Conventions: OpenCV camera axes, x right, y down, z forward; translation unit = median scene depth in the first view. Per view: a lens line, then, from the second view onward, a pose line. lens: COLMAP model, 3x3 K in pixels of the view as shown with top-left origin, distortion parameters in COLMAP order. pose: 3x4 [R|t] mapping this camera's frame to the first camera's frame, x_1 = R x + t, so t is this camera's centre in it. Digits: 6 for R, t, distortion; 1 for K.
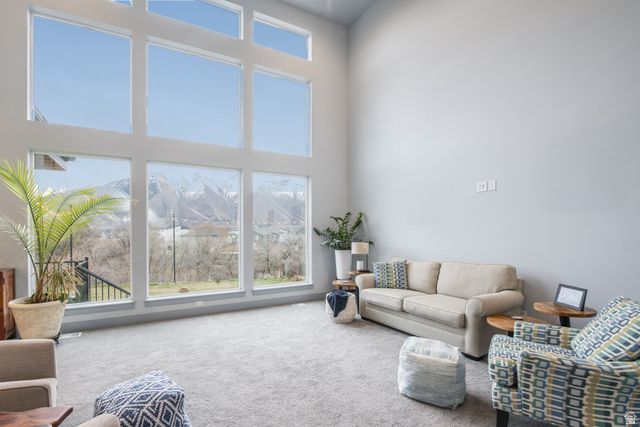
lens RADIAL K [[302.1, 0, 292.9], [0, 302.1, 233.1], [0, 0, 1]] dist [-0.016693, -0.002497]
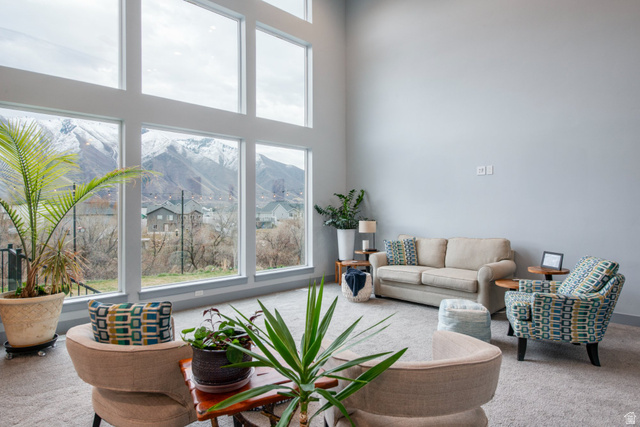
lens RADIAL K [[432.5, 0, 322.0], [0, 432.5, 207.9], [0, 0, 1]] dist [0.000989, -0.002035]
pose [[0.944966, 0.003838, 0.327146, -0.465840], [-0.000868, 0.999957, -0.009226, 0.002273], [-0.327167, 0.008434, 0.944929, -0.336874]]
